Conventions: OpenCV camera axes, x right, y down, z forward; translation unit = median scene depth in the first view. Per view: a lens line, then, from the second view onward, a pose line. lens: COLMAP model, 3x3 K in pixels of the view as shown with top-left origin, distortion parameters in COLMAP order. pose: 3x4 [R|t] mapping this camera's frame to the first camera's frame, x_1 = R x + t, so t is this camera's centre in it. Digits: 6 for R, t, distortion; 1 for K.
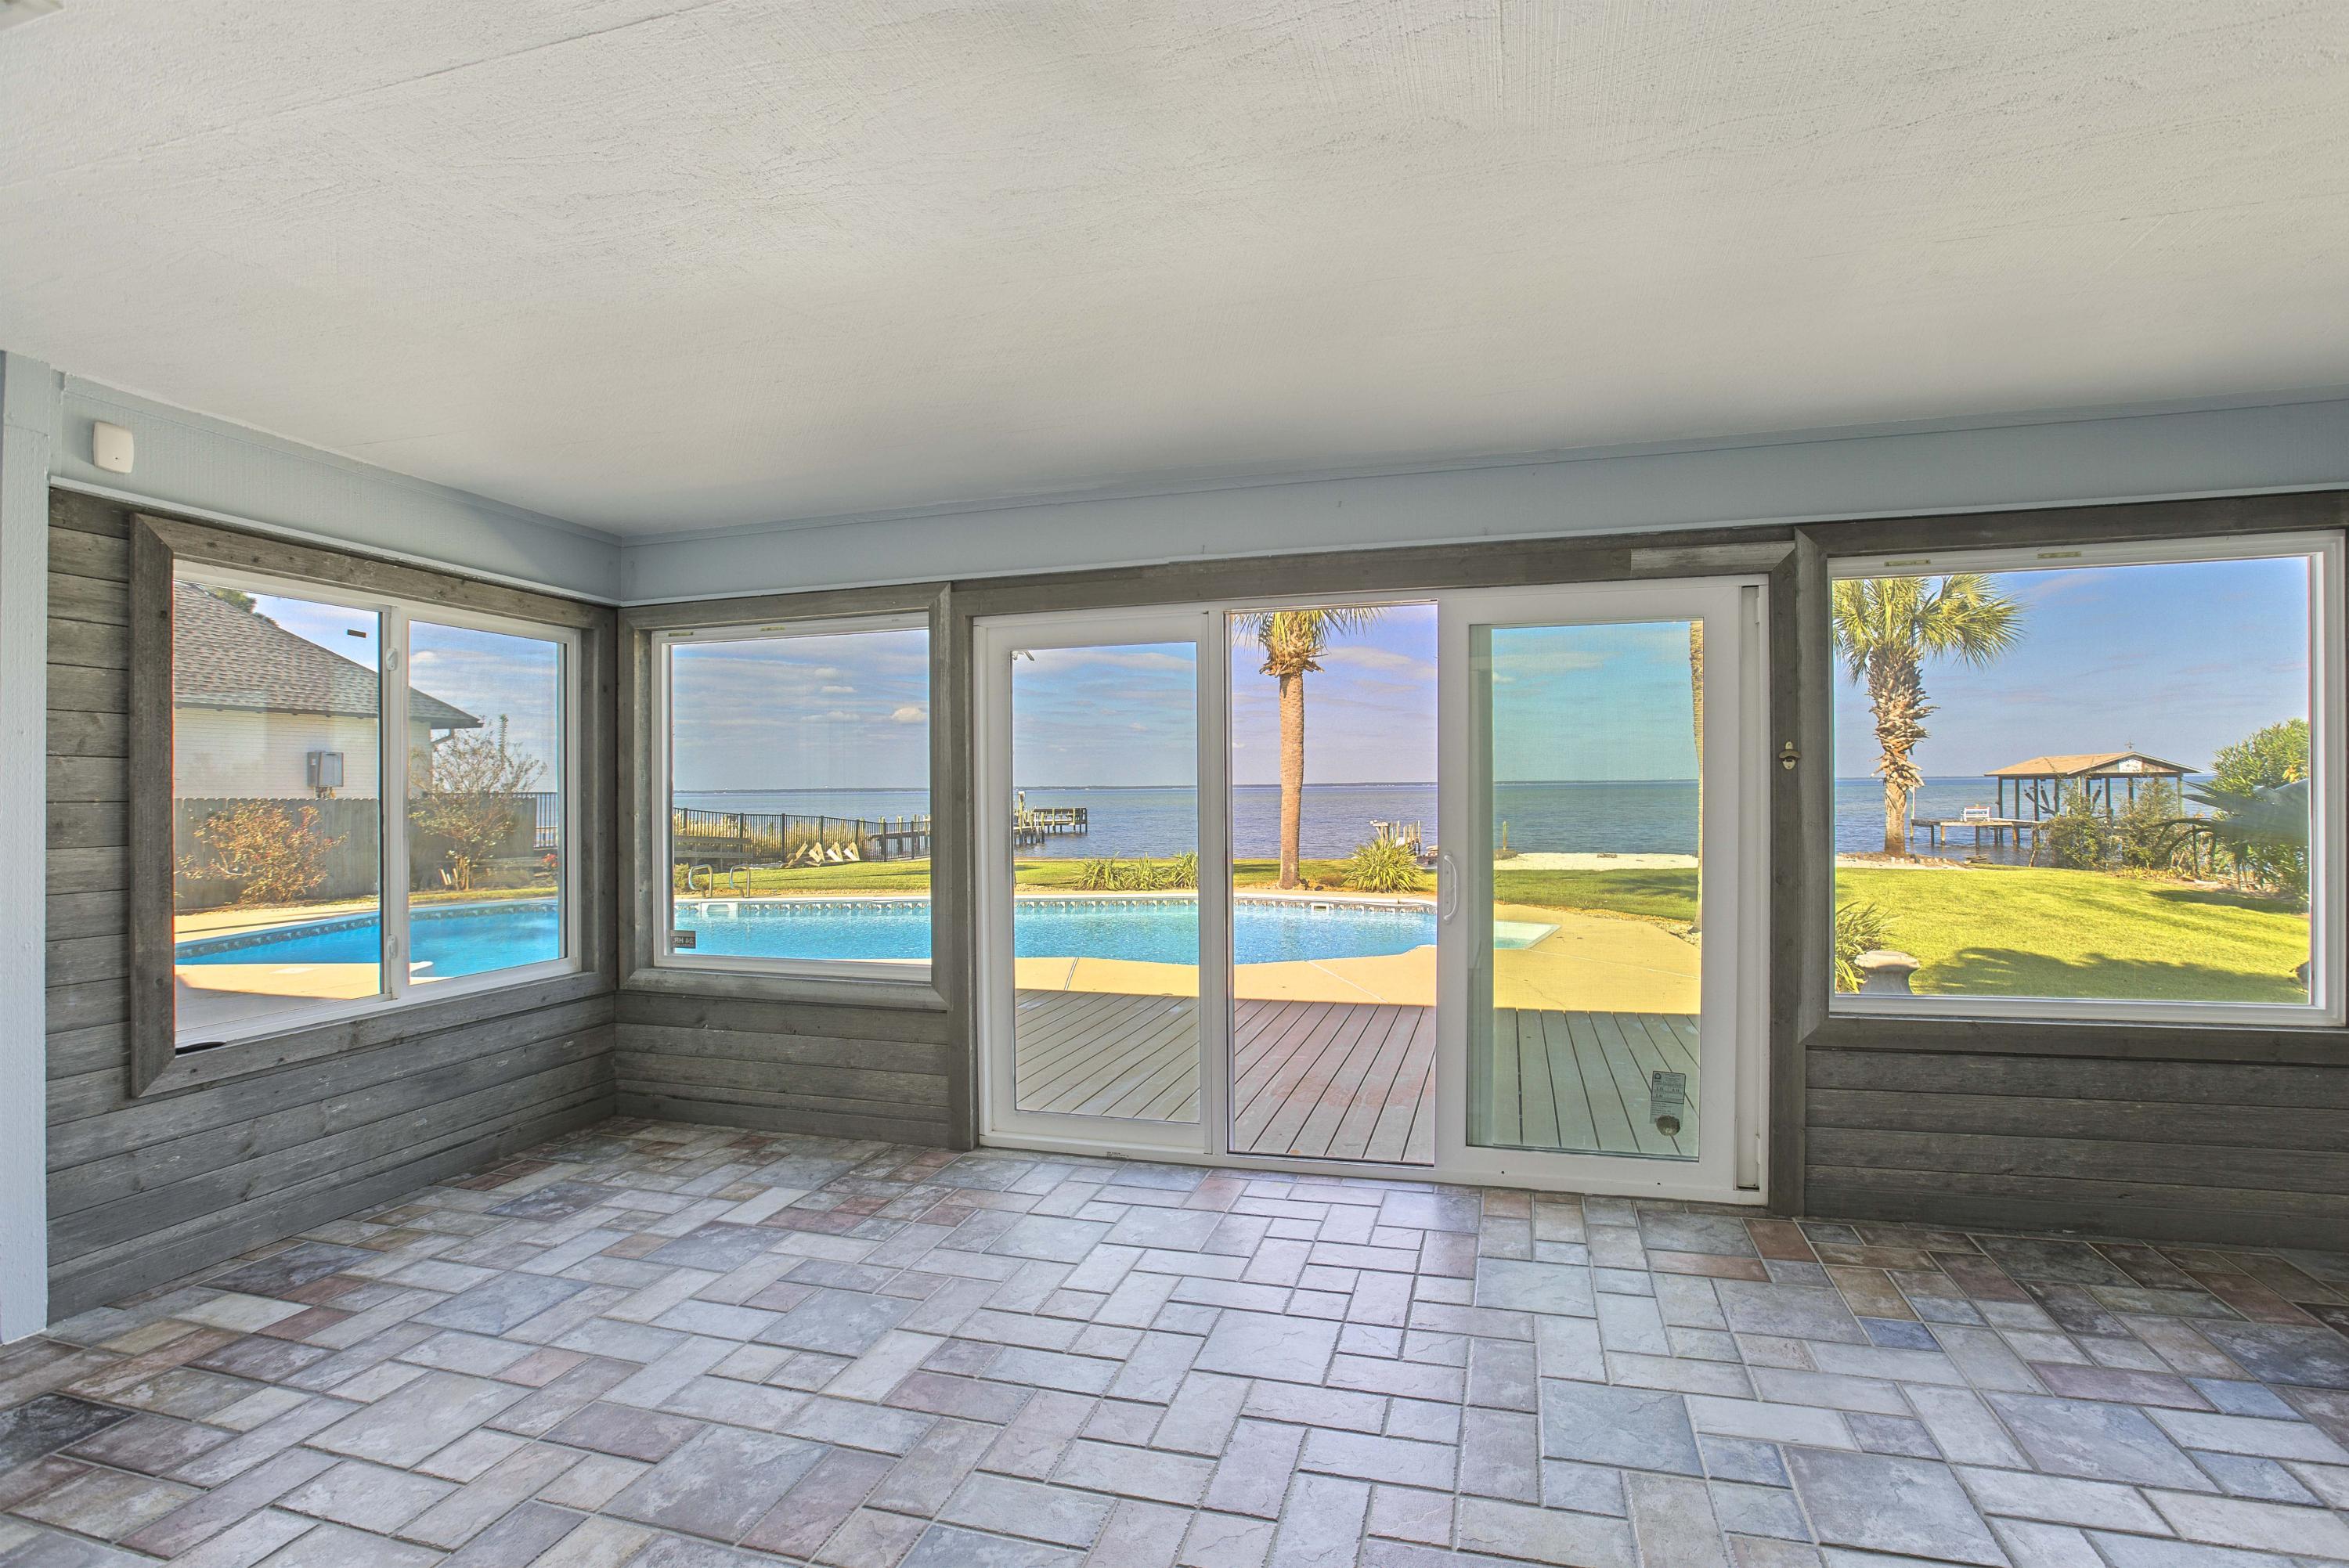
lens RADIAL K [[1077.4, 0, 1188.4], [0, 1077.4, 788.3], [0, 0, 1]] dist [-0.014586, 0.000494]
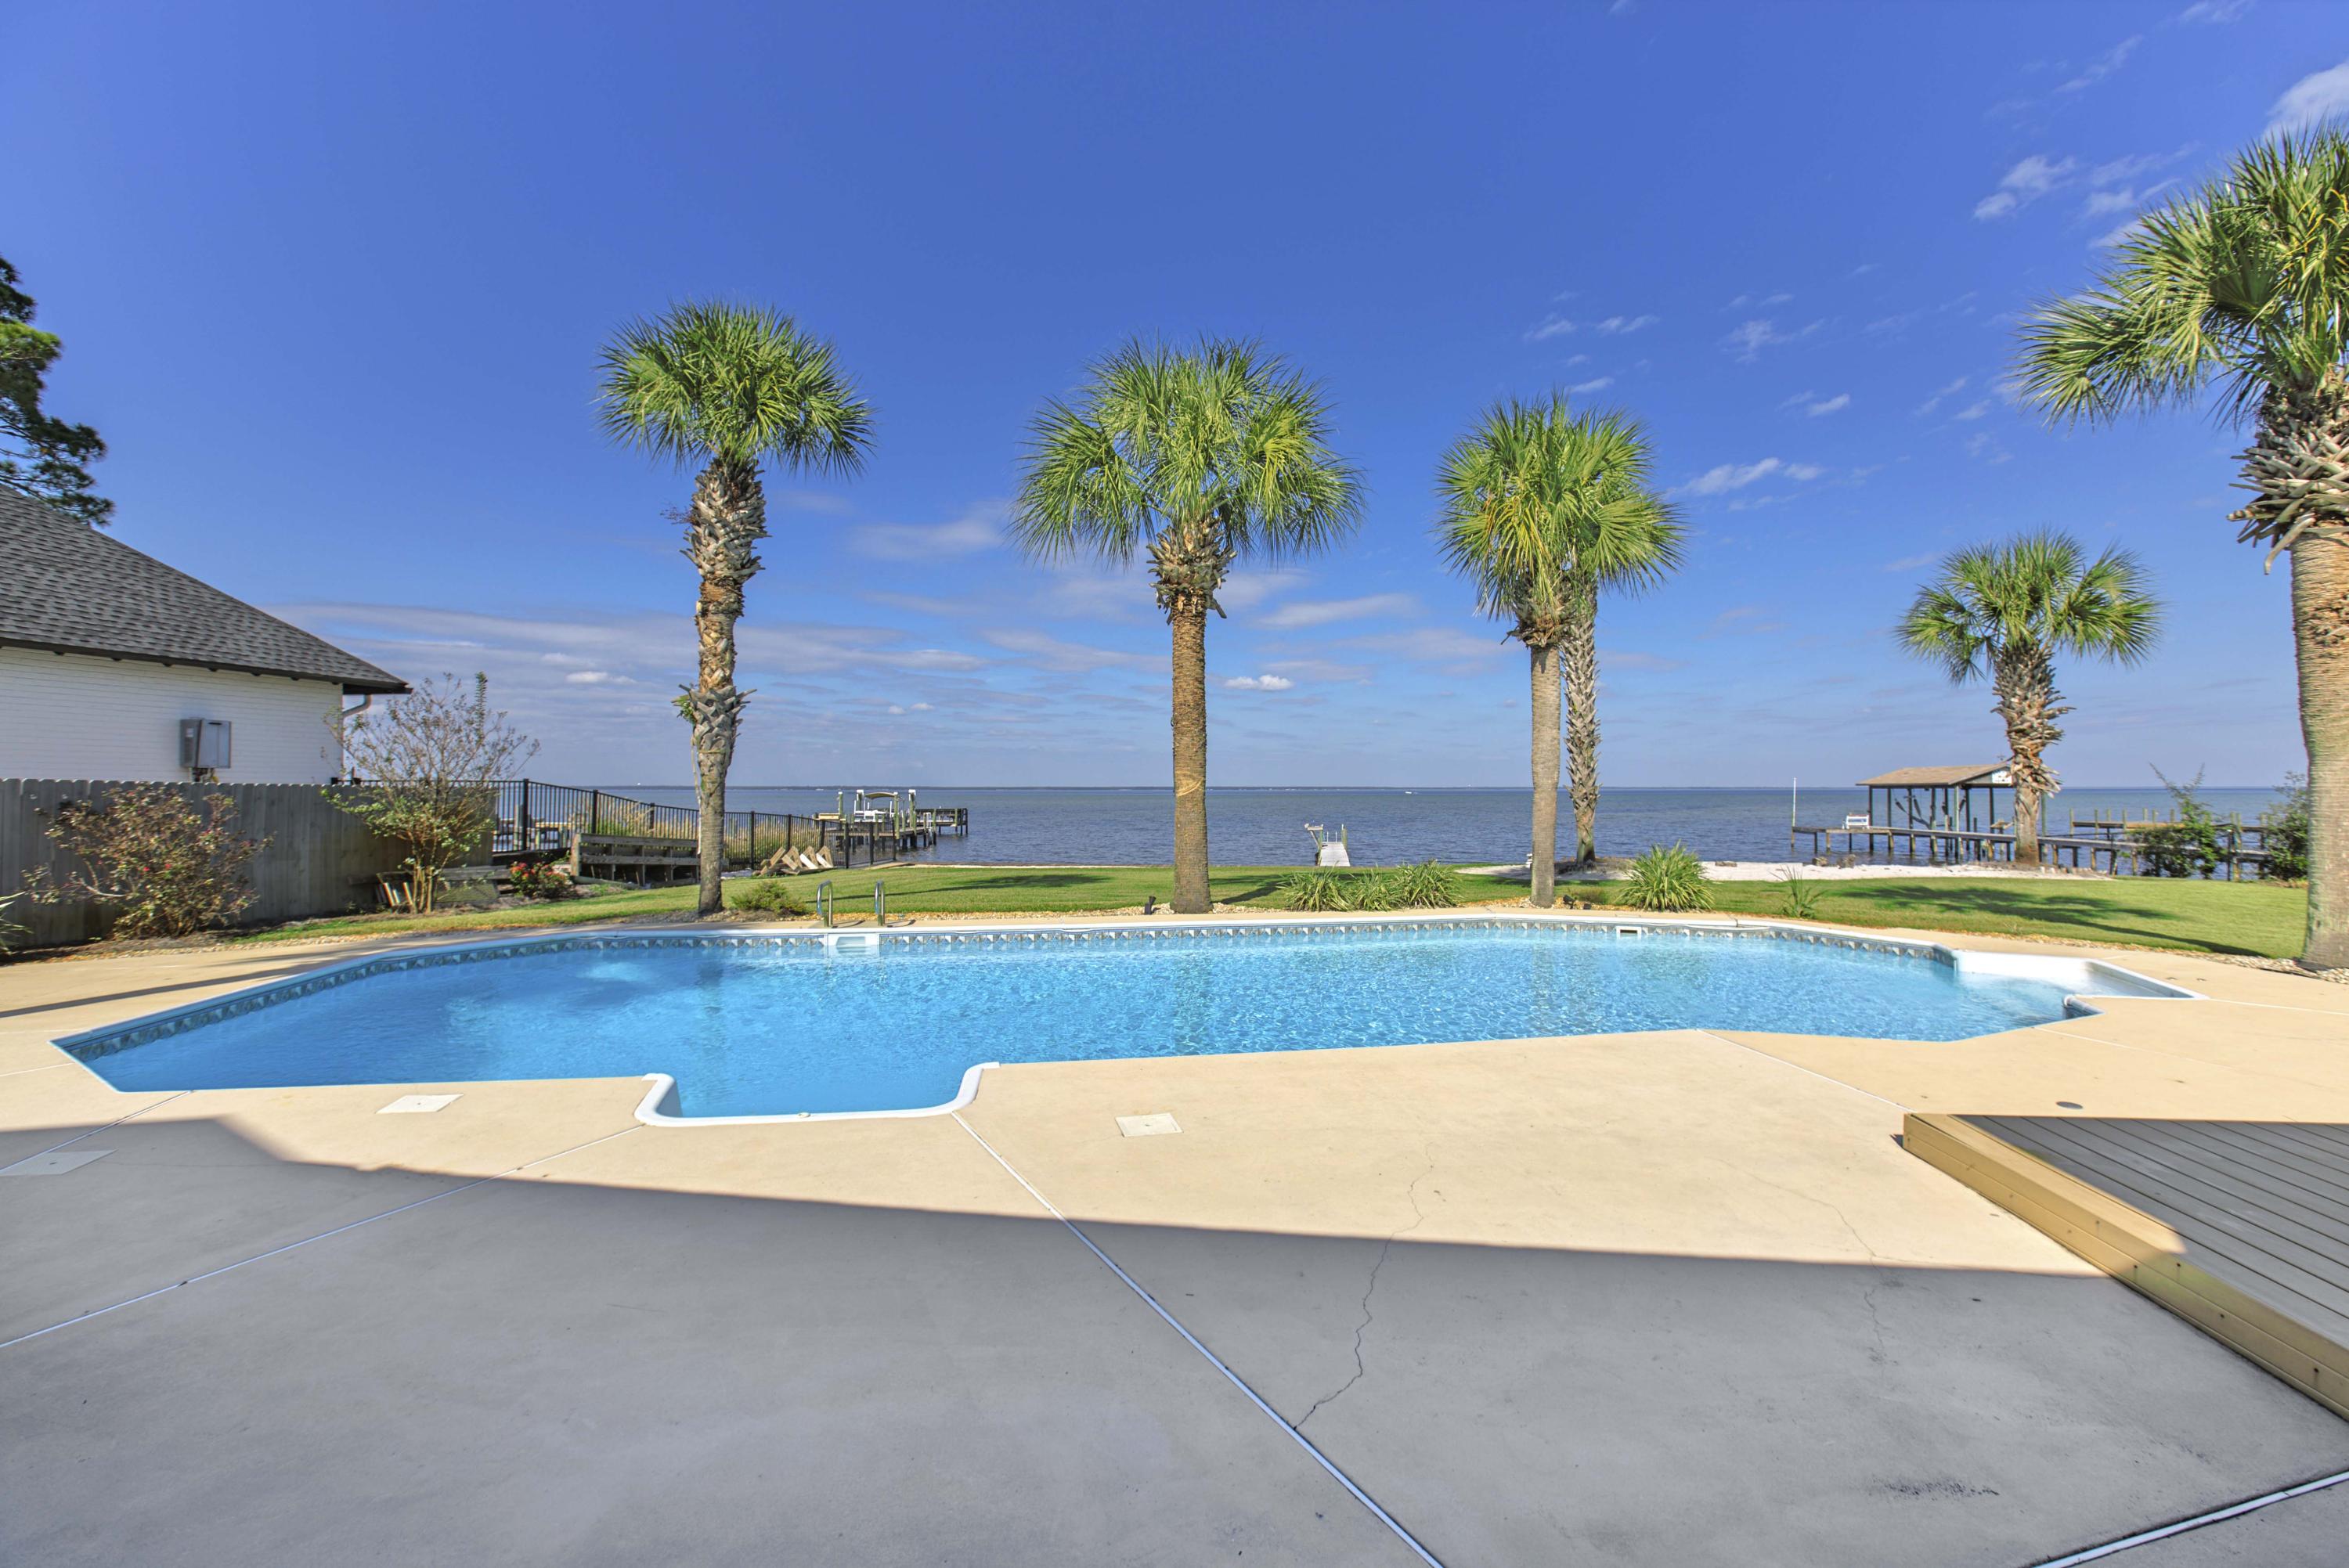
lens RADIAL K [[1077.4, 0, 1172.2], [0, 1077.4, 781.8], [0, 0, 1]] dist [-0.014586, 0.000494]
pose [[0.991239, 0.011244, 0.131599, -0.261203], [-0.010083, 0.999904, -0.009483, 0.007987], [-0.131693, 0.008073, 0.991258, 0.207332]]
